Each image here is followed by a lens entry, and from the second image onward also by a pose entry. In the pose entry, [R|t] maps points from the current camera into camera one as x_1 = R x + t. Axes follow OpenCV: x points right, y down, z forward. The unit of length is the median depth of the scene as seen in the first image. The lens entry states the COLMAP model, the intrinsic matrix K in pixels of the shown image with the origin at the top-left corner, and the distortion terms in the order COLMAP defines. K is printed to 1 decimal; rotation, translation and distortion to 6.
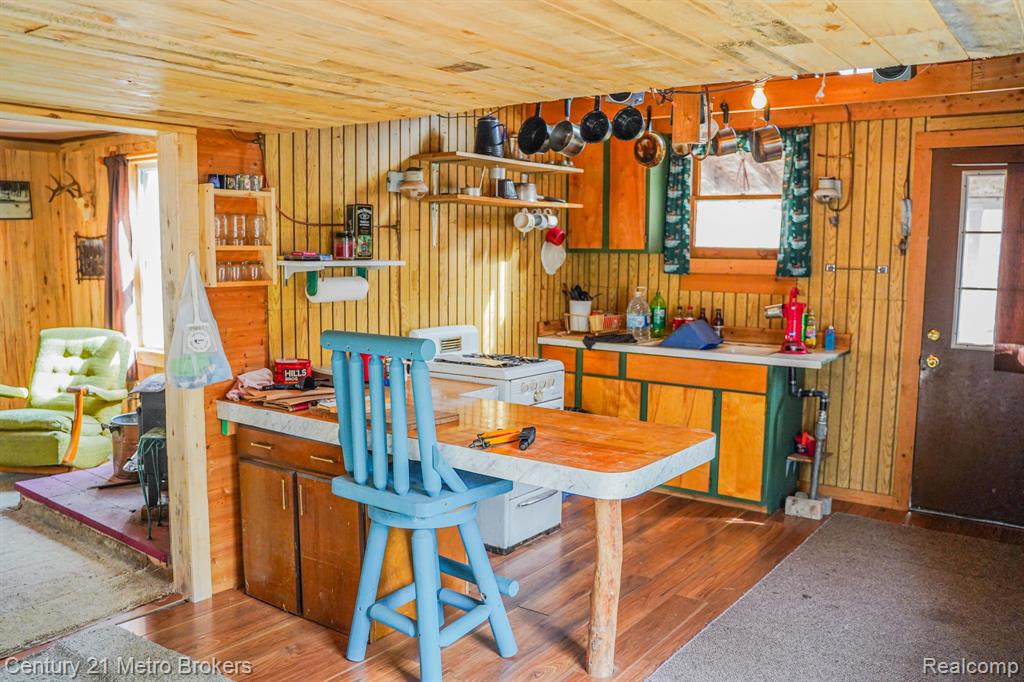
lens RADIAL K [[839.6, 0, 512.0], [0, 839.6, 341.0], [0, 0, 1]] dist [-0.135641, 0.139279]
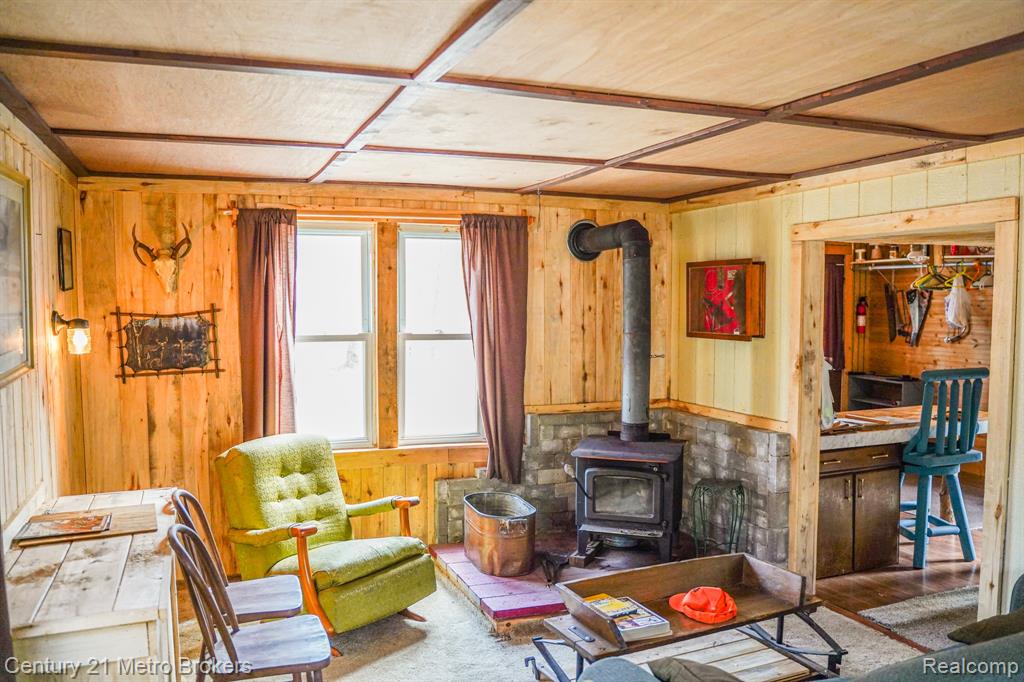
lens RADIAL K [[839.6, 0, 512.0], [0, 839.6, 341.0], [0, 0, 1]] dist [-0.135641, 0.139279]
pose [[0.539525, -0.057133, 0.840029, -1.119532], [0.102817, 0.994699, 0.001617, -0.087186], [-0.835668, 0.085497, 0.542539, 0.422754]]
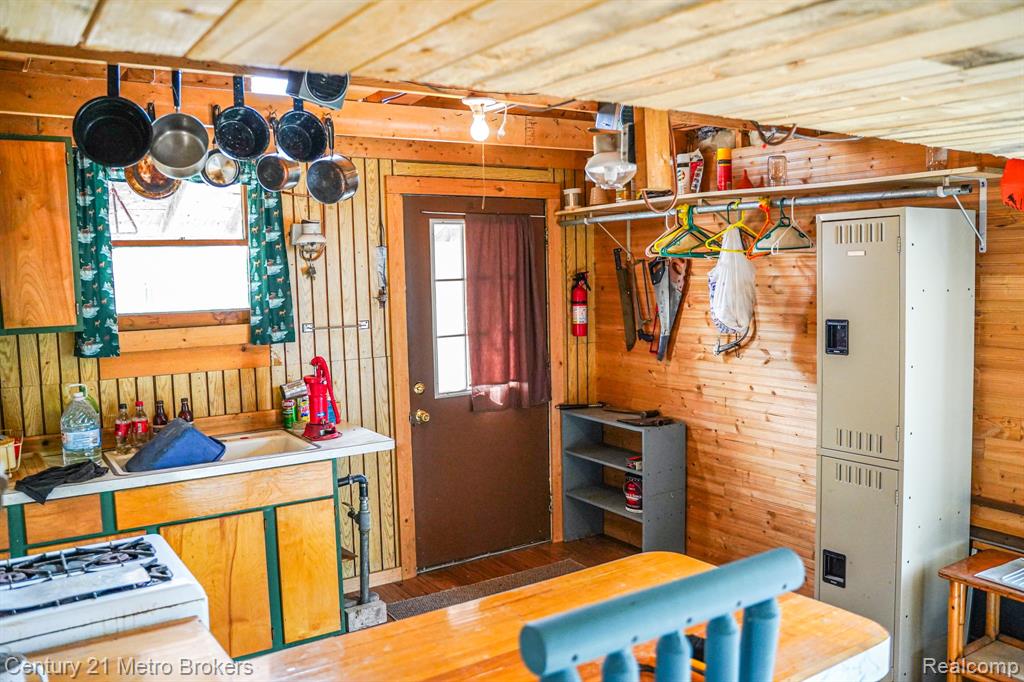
lens RADIAL K [[839.6, 0, 512.0], [0, 839.6, 341.0], [0, 0, 1]] dist [-0.135641, 0.139279]
pose [[0.343200, -0.098148, 0.934120, -0.302069], [0.131469, 0.989755, 0.055691, -0.086613], [-0.930016, 0.103695, 0.352588, 0.463815]]
